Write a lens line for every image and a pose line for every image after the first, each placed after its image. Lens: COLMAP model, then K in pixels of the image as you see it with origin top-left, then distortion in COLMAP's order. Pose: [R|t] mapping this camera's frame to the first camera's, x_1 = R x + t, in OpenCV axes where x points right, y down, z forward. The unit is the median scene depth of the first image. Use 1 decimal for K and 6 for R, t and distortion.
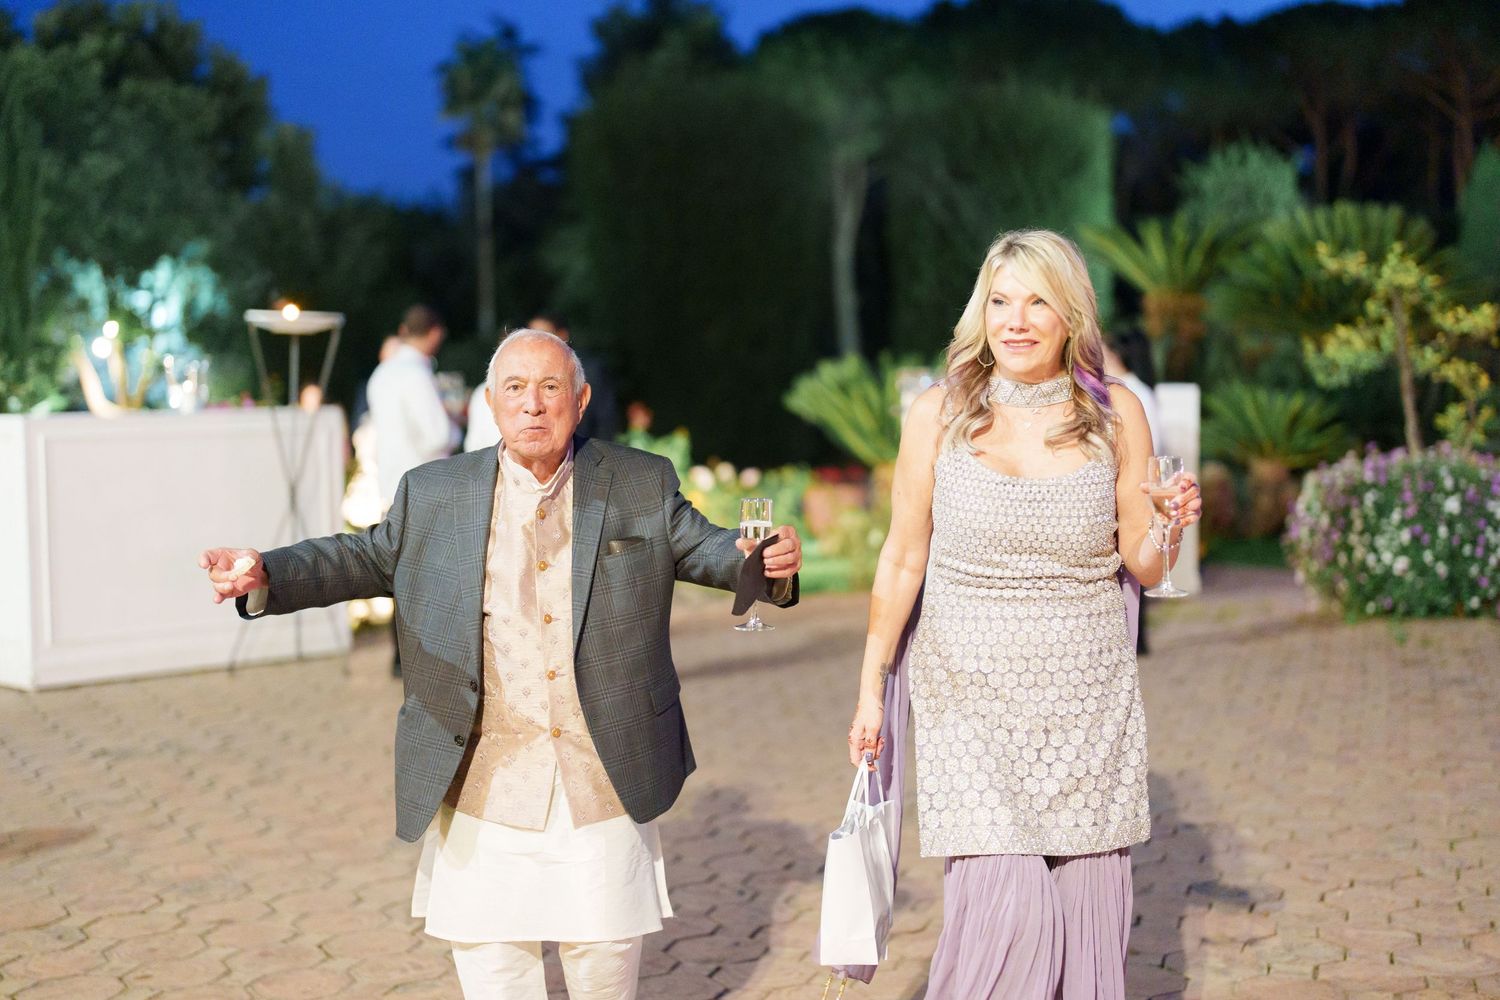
lens RADIAL K [[2111.8, 0, 750.0], [0, 2111.8, 500.0], [0, 0, 1]] dist [0.000141, 0.156805]
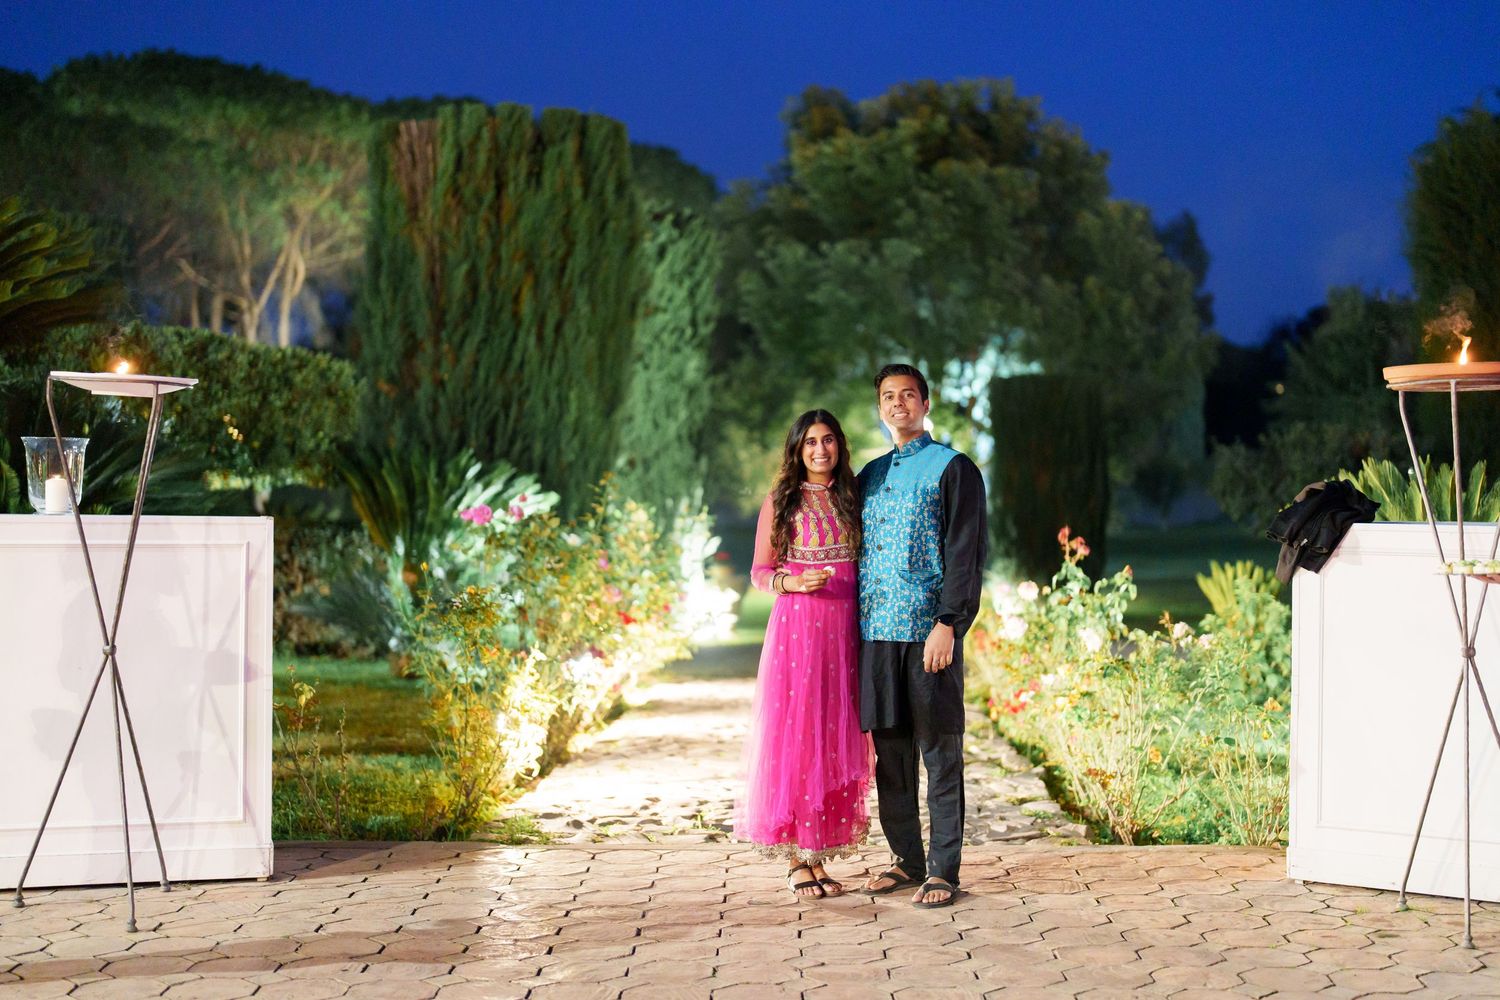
lens RADIAL K [[2066.1, 0, 750.0], [0, 2066.1, 500.0], [0, 0, 1]] dist [0.010845, 0.126057]
pose [[0.875783, 0.030214, -0.481759, 0.081948], [-0.052806, 0.998046, -0.033401, -0.010897], [0.479808, 0.054692, 0.875667, 0.152863]]
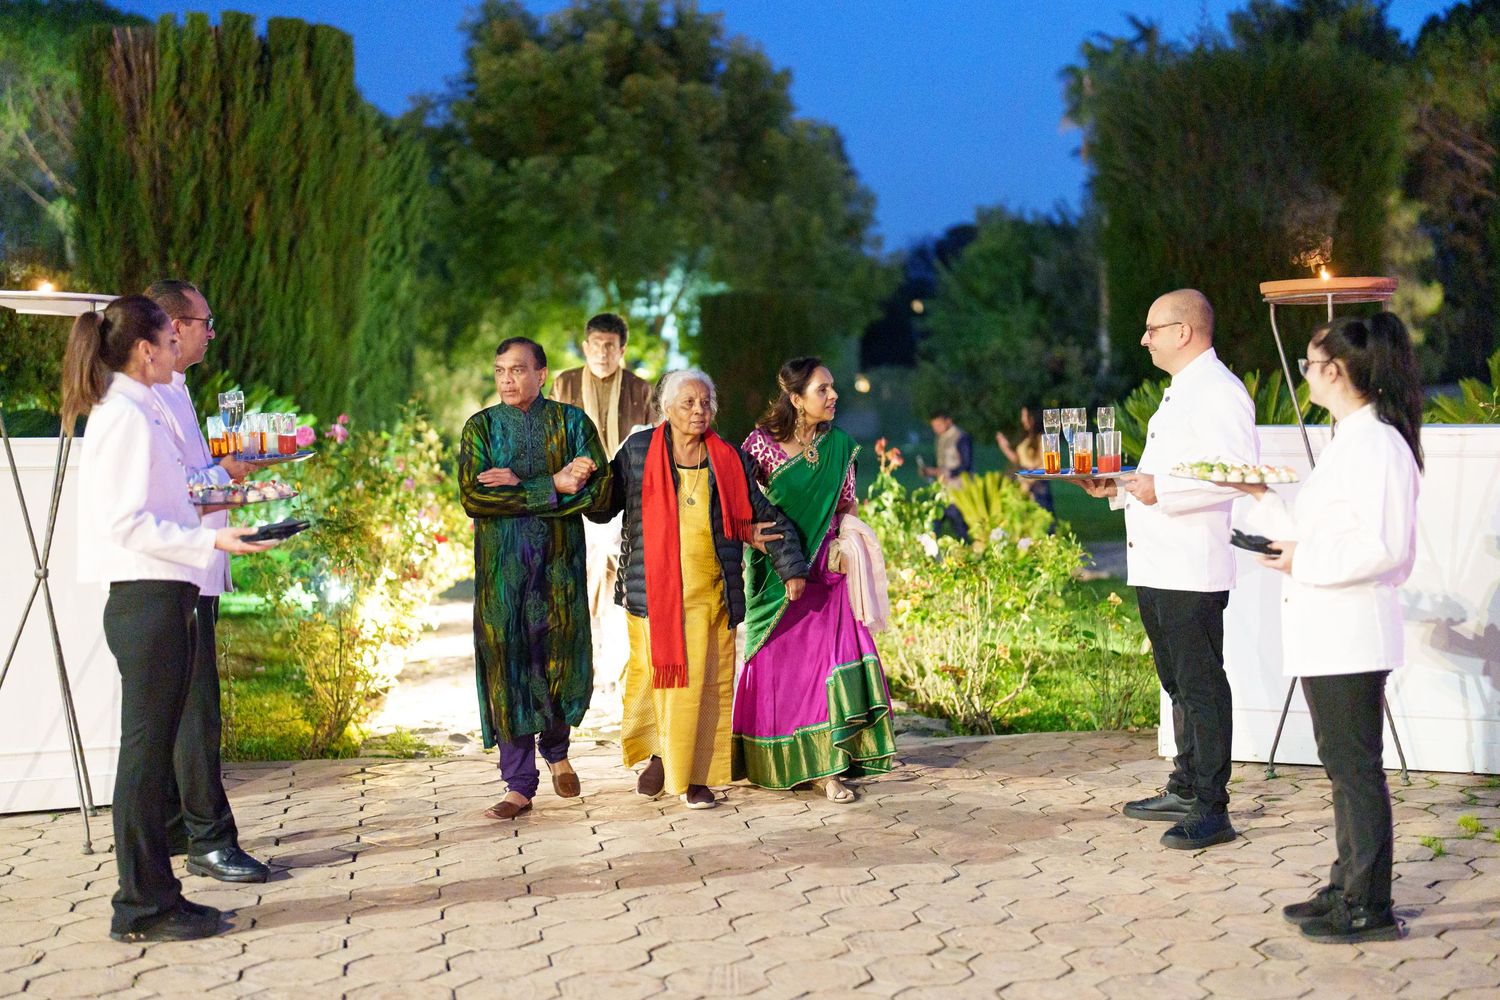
lens RADIAL K [[2111.8, 0, 750.0], [0, 2111.8, 500.0], [0, 0, 1]] dist [0.000141, 0.156805]
pose [[0.947337, 0.028441, -0.318973, 0.060209], [-0.031502, 0.999494, -0.004442, -0.008136], [0.318685, 0.014256, 0.947753, 0.130106]]
